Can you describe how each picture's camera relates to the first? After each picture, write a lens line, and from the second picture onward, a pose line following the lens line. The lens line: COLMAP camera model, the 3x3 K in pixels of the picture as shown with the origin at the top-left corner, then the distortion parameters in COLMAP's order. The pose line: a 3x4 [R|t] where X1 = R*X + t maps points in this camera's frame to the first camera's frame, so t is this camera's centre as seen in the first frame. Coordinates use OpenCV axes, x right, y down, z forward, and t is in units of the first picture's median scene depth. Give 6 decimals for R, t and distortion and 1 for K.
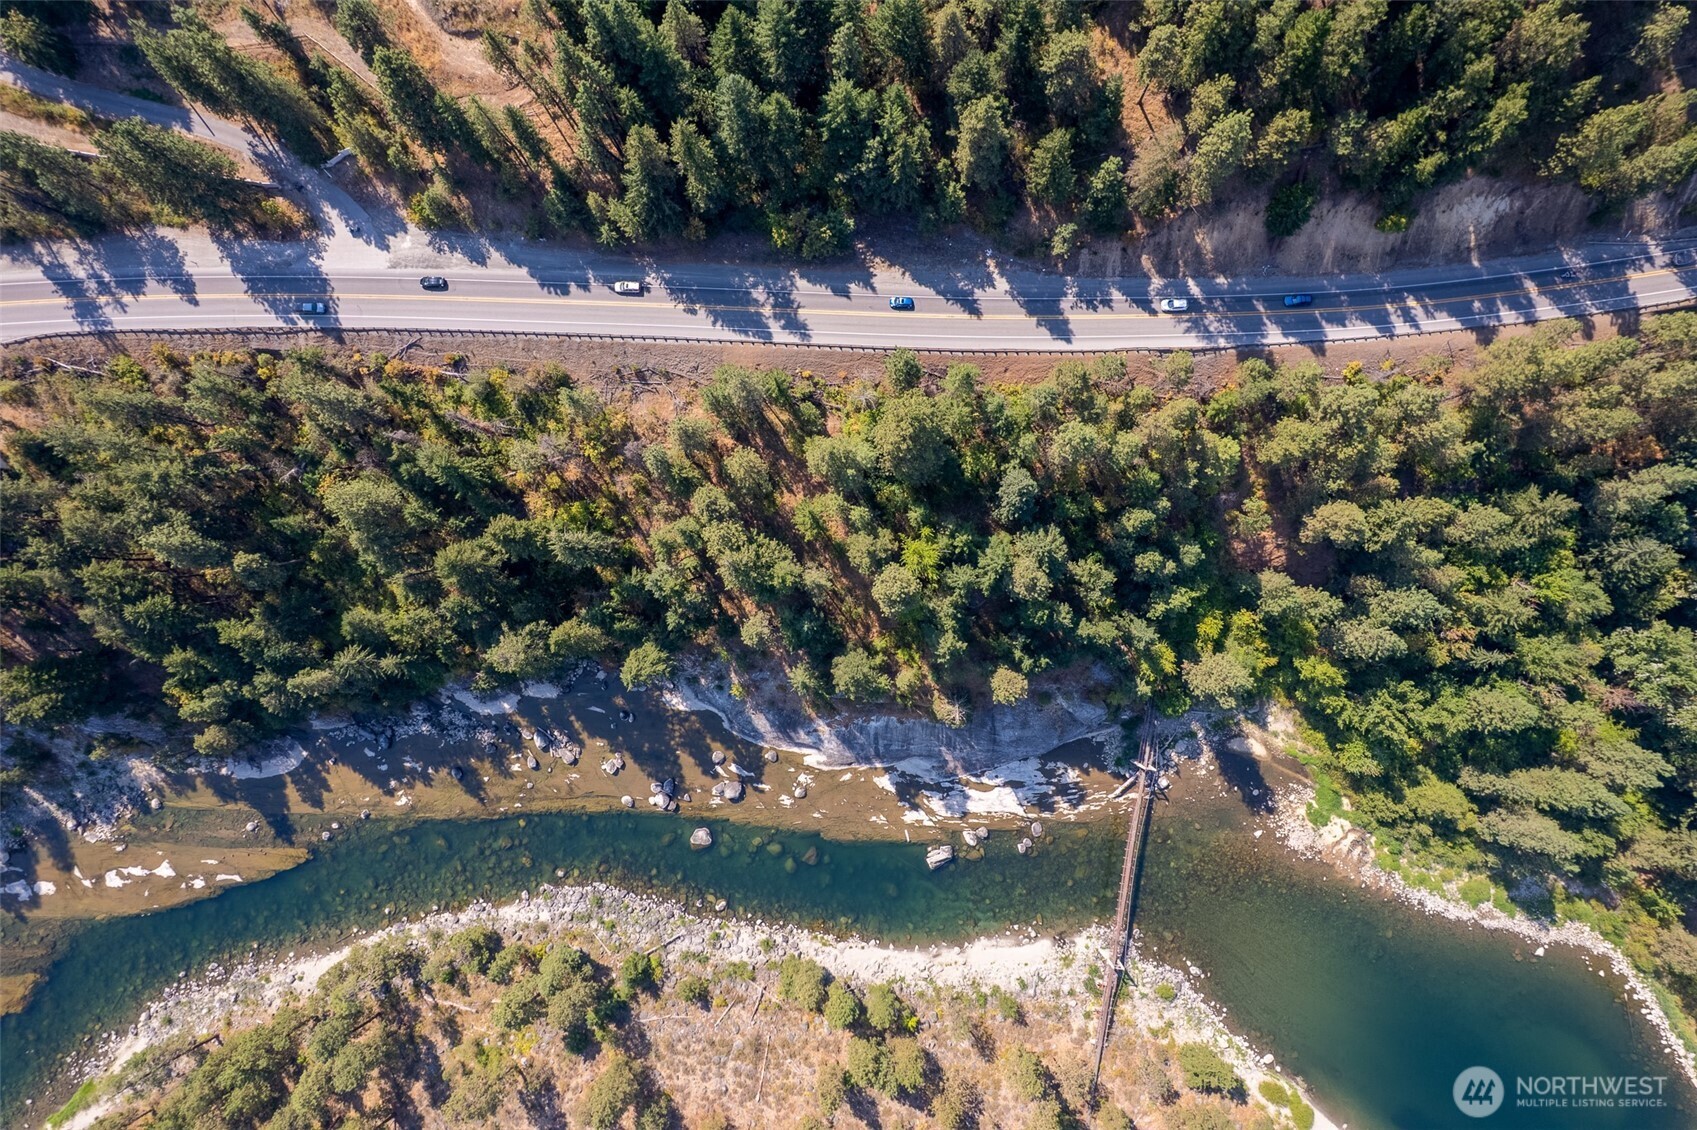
lens RADIAL K [[1096.4, 0, 848.5], [0, 1096.4, 565.0], [0, 0, 1]] dist [-0.078657, 0.080604]
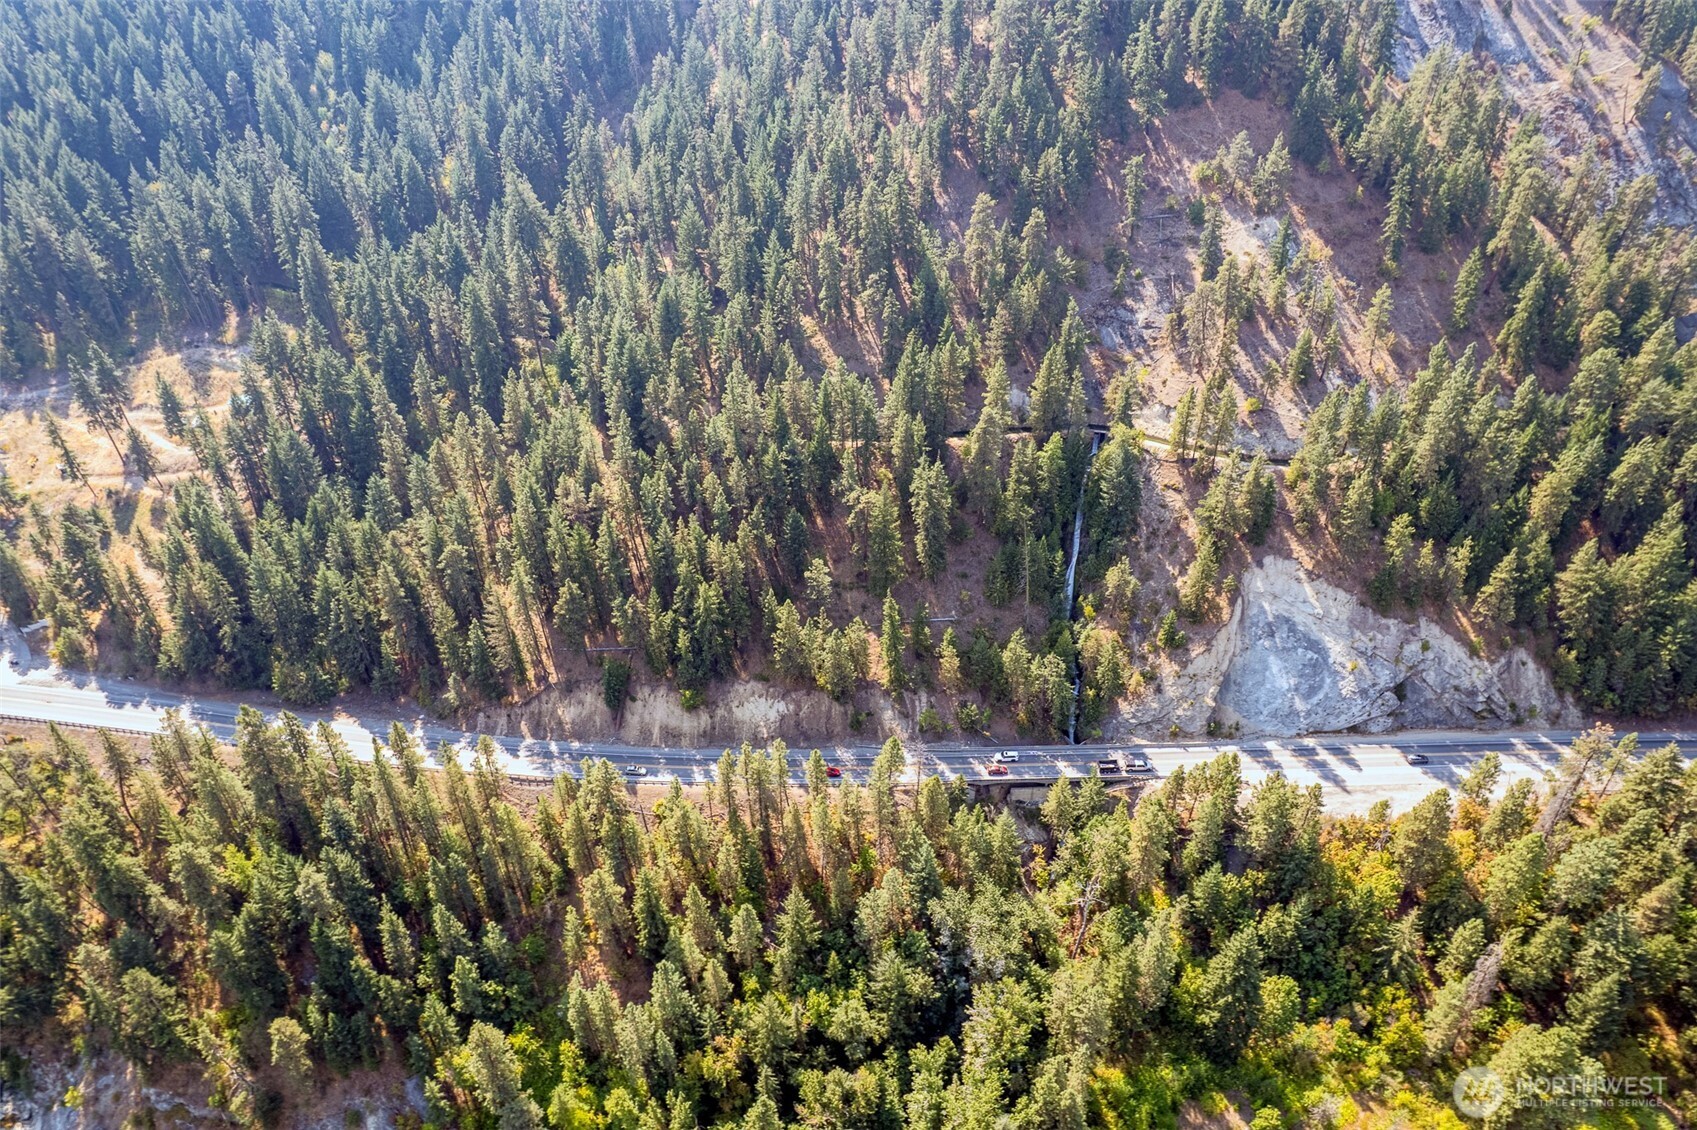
lens RADIAL K [[1096.4, 0, 848.5], [0, 1096.4, 565.0], [0, 0, 1]] dist [-0.078657, 0.080604]
pose [[0.992762, 0.068144, -0.098897, 0.794918], [-0.119979, 0.599850, -0.791066, 0.622438], [0.005417, 0.797205, 0.603684, 0.023419]]
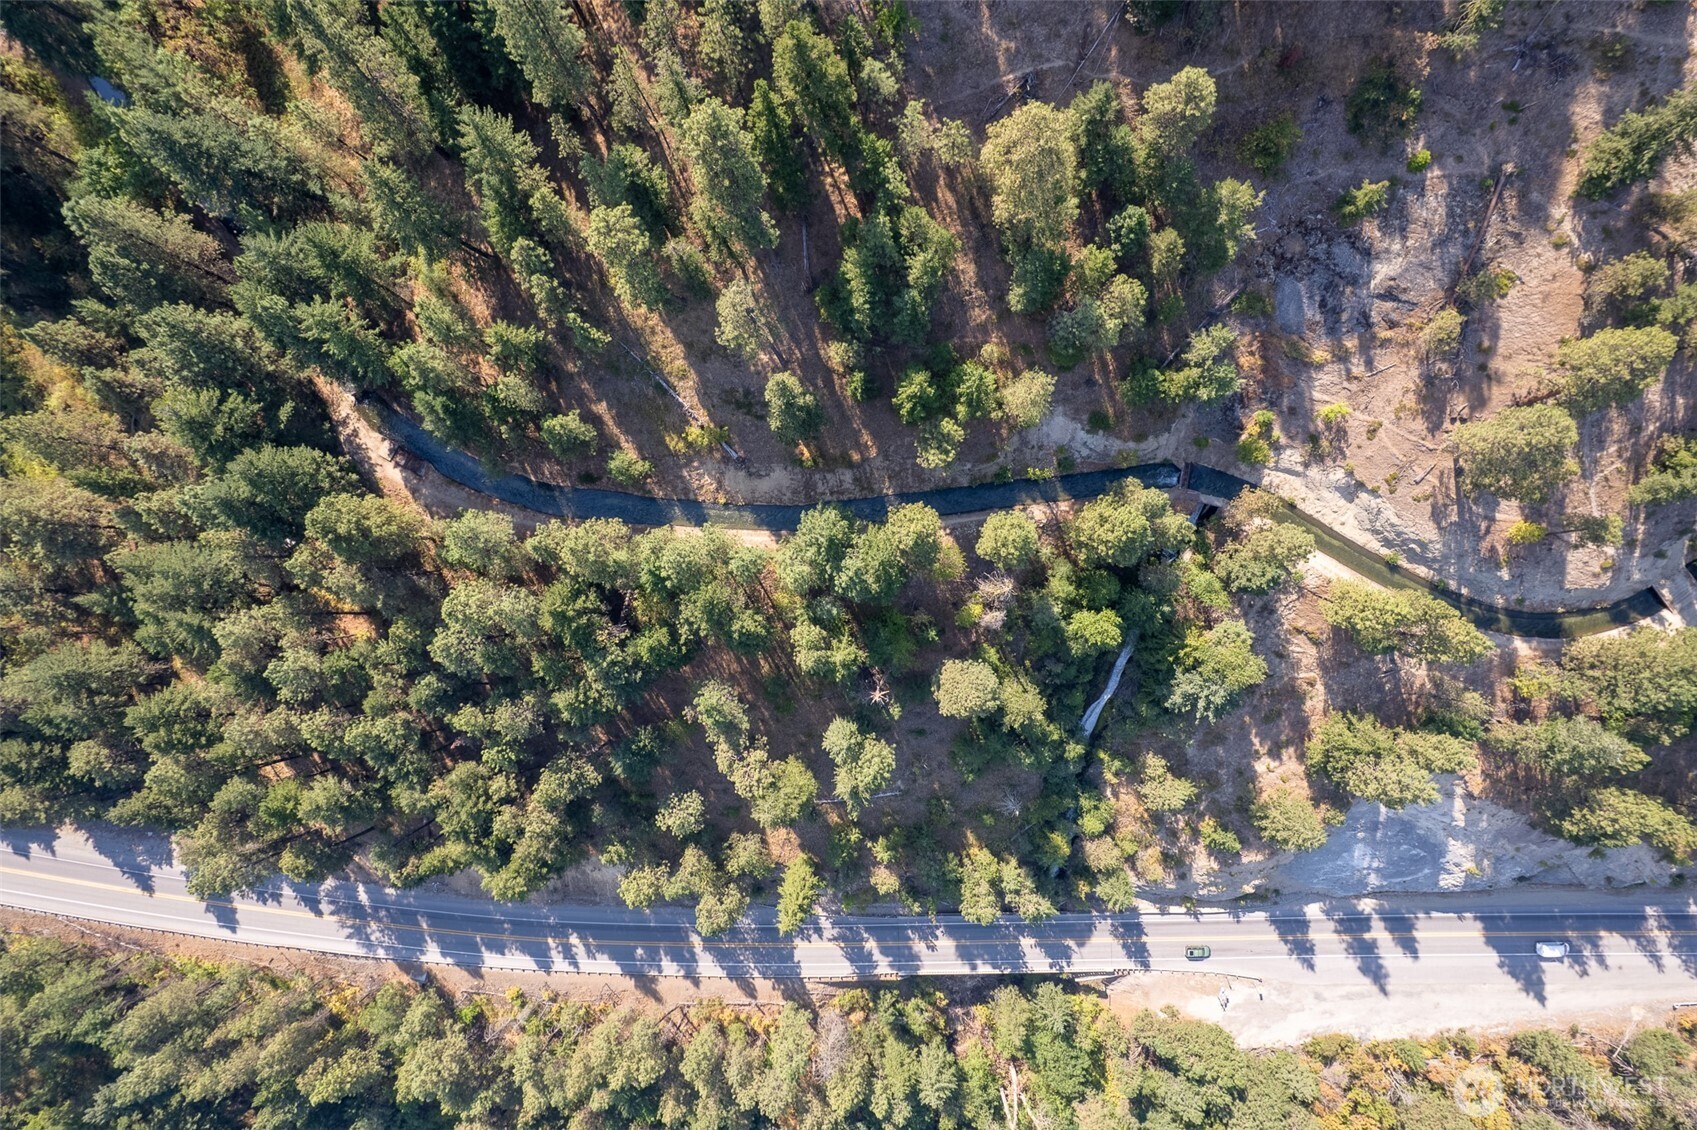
lens RADIAL K [[1096.4, 0, 848.5], [0, 1096.4, 565.0], [0, 0, 1]] dist [-0.078657, 0.080604]
pose [[0.991479, 0.129694, -0.012210, 0.740172], [-0.129410, 0.991353, 0.021742, -0.640385], [0.014925, -0.019977, 0.999689, 0.013047]]
